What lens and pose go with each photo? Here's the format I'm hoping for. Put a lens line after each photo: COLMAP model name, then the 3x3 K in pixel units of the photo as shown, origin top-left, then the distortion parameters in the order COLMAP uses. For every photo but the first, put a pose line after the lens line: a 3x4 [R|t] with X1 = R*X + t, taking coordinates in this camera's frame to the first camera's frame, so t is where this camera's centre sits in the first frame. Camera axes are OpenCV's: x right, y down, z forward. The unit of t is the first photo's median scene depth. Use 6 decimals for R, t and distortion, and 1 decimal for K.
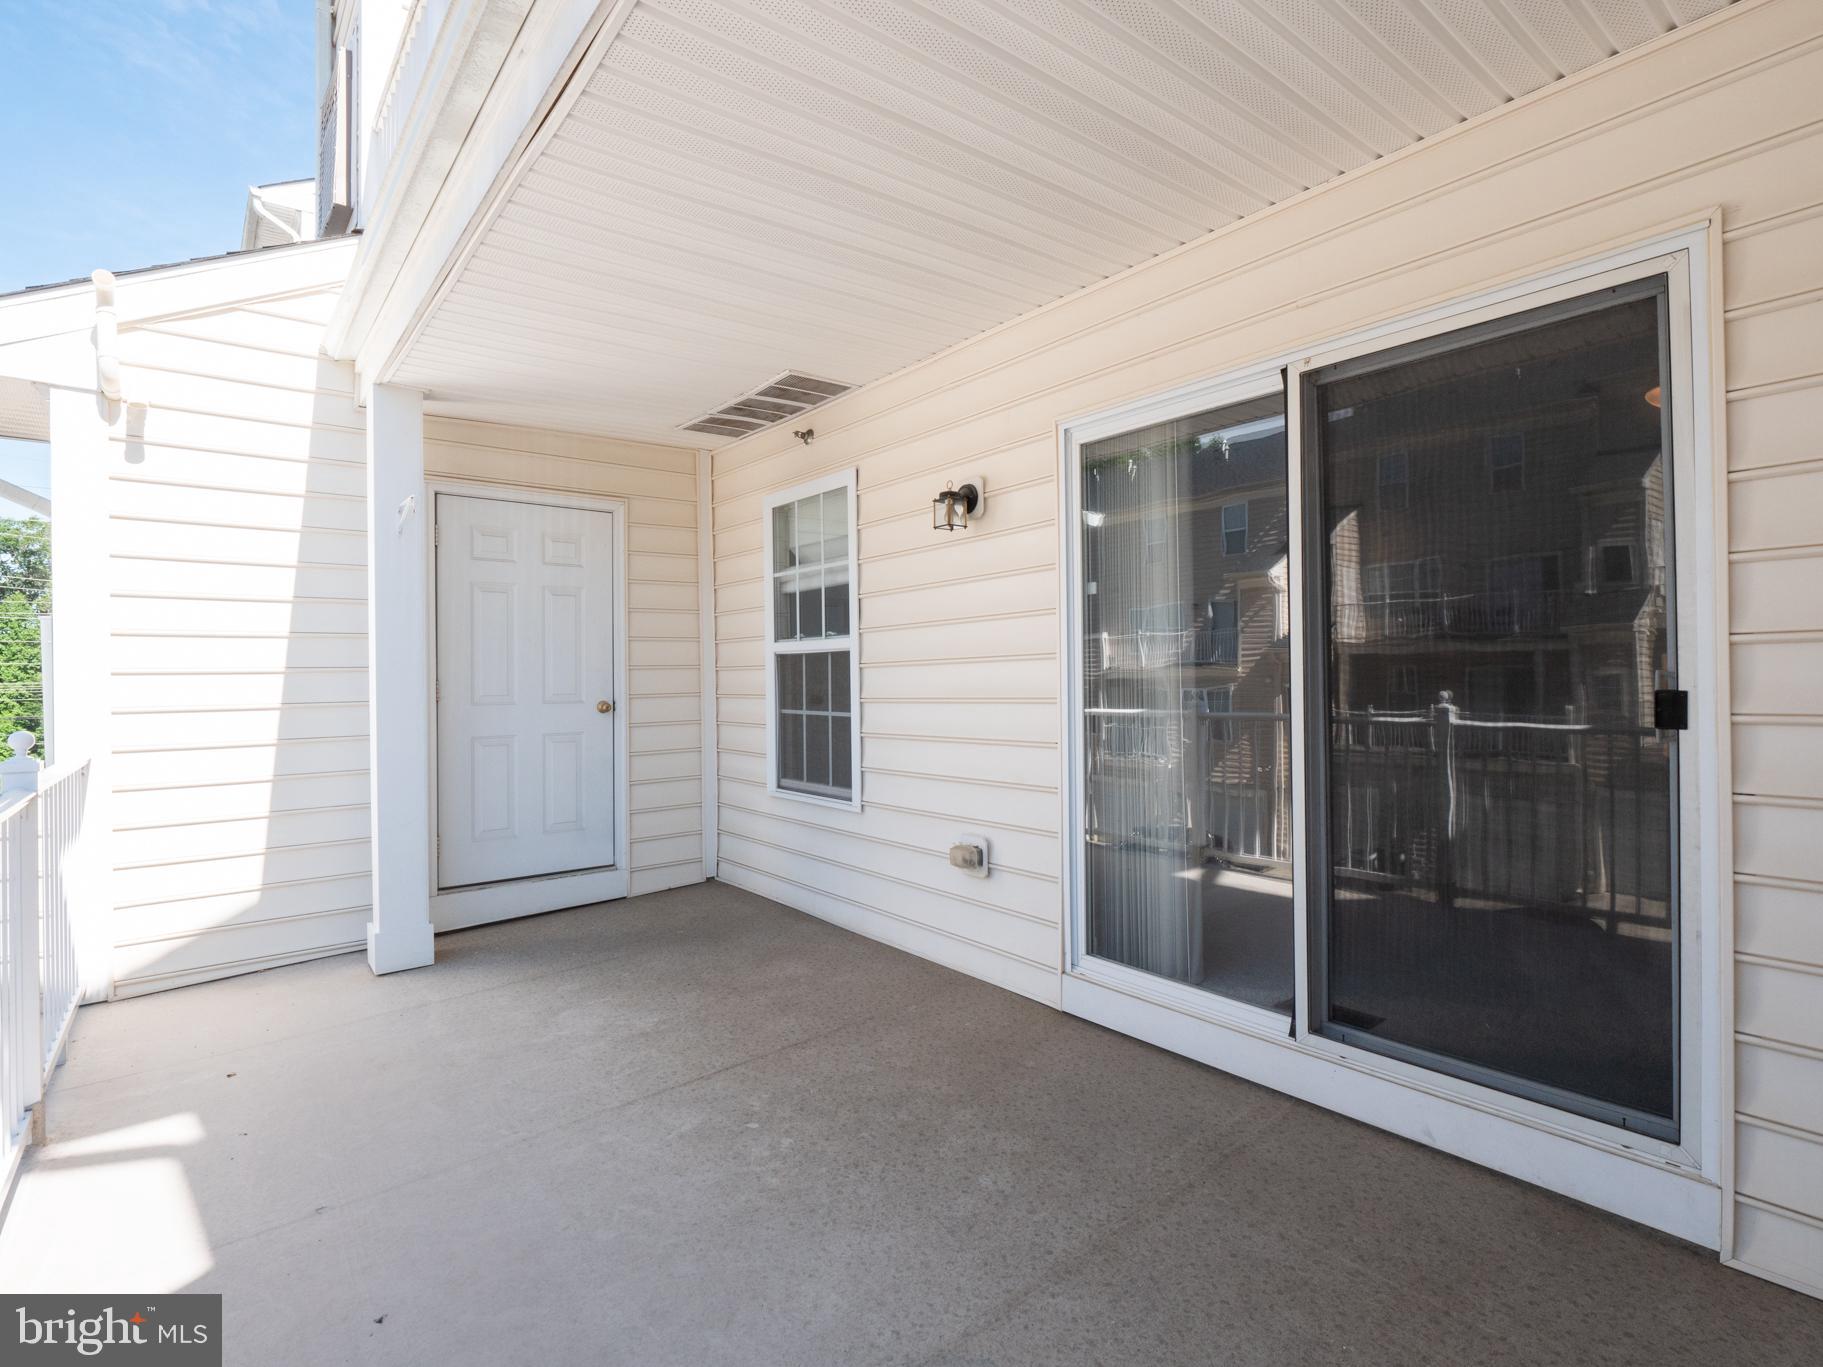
lens RADIAL K [[889.0, 0, 916.7], [0, 889.0, 678.7], [0, 0, 1]] dist [-0.008796, 0.001171]
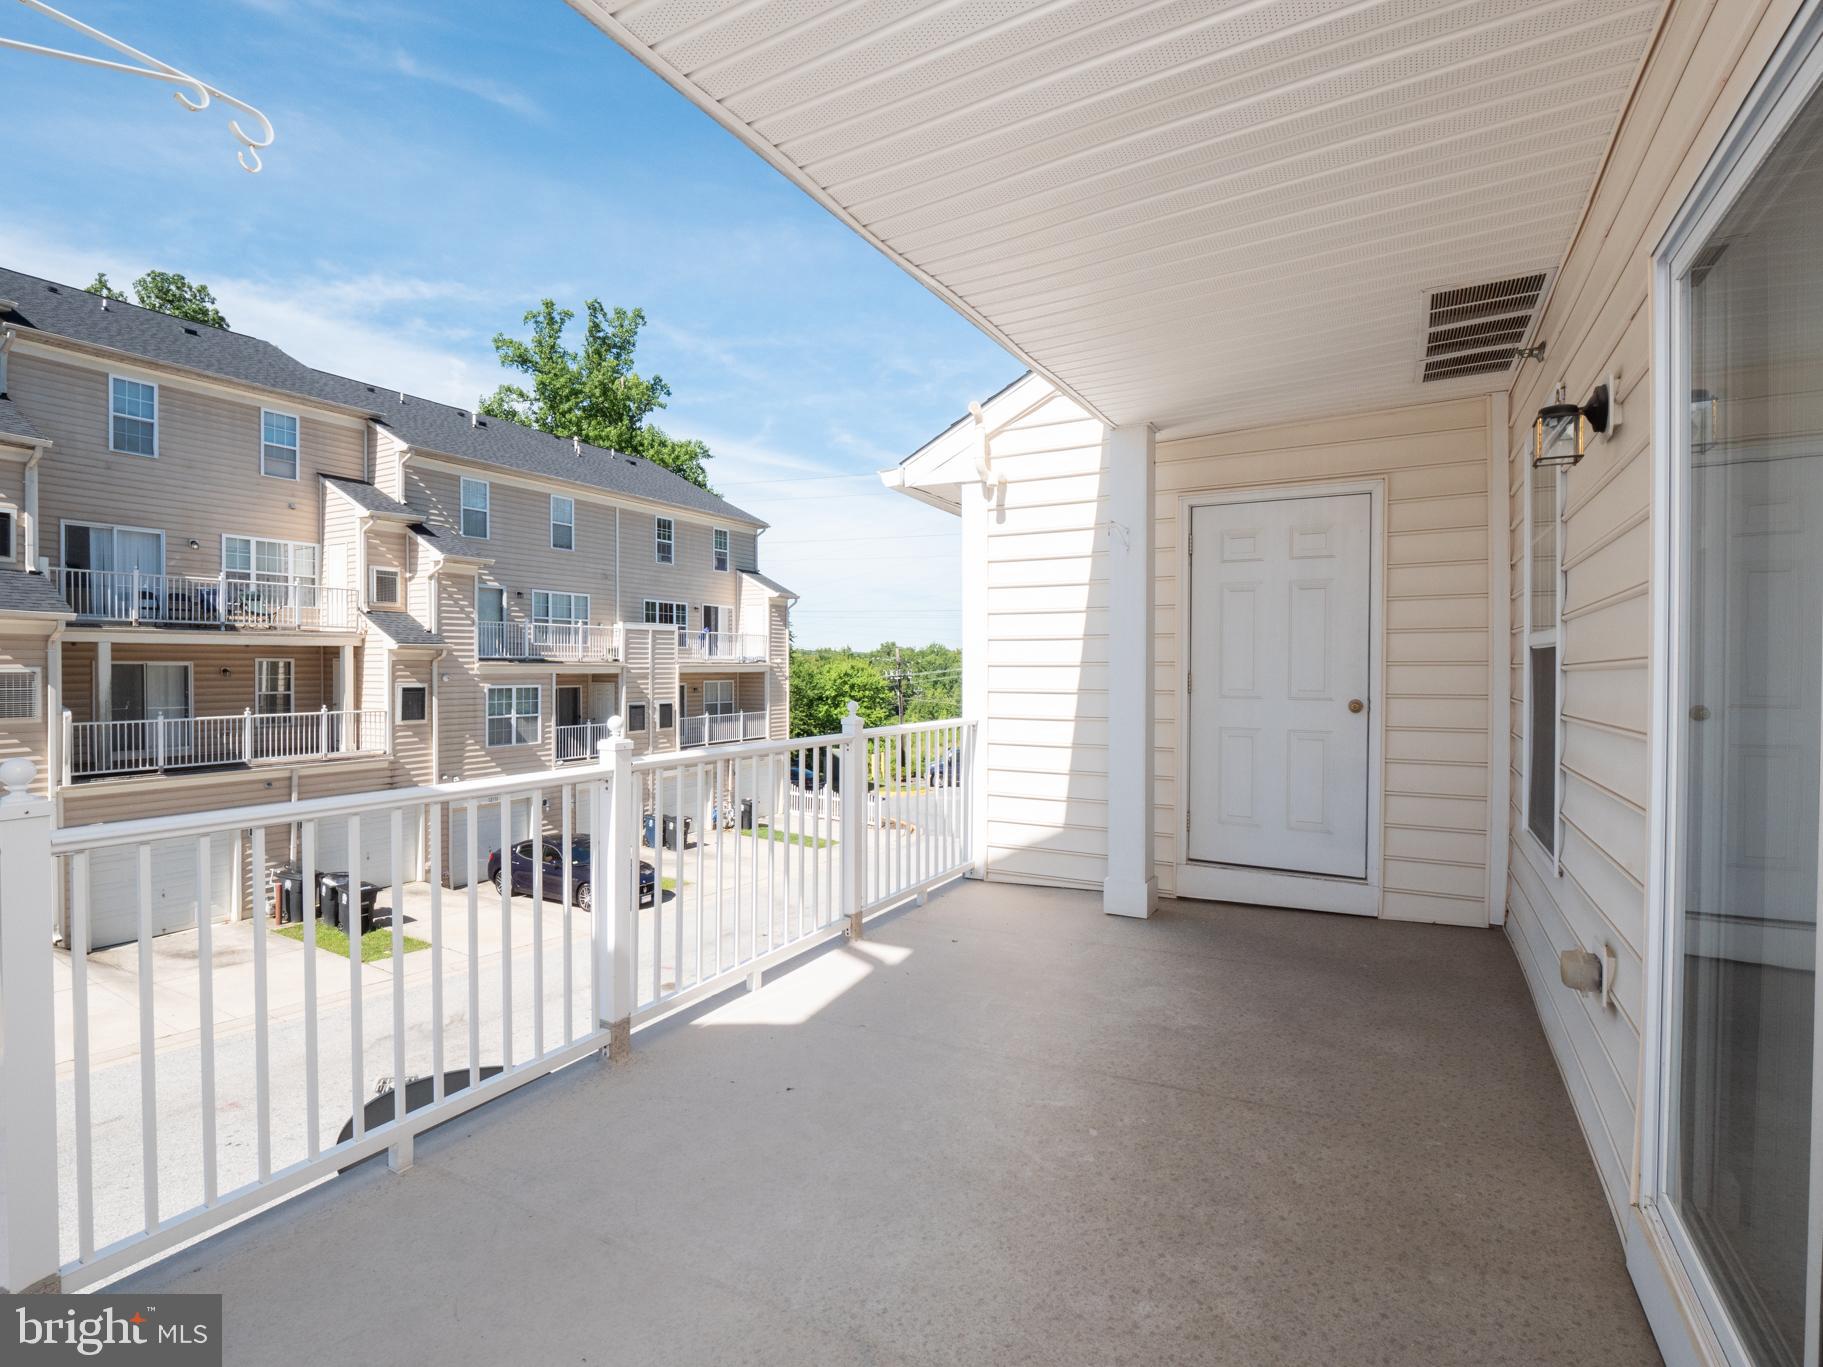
lens RADIAL K [[894.4, 0, 906.8], [0, 894.4, 679.3], [0, 0, 1]] dist [-0.004605, -0.001023]
pose [[0.369492, 0.028938, -0.928783, 0.422155], [-0.009153, 0.999580, 0.027503, -0.021317], [0.929189, -0.001661, 0.369601, 0.276925]]
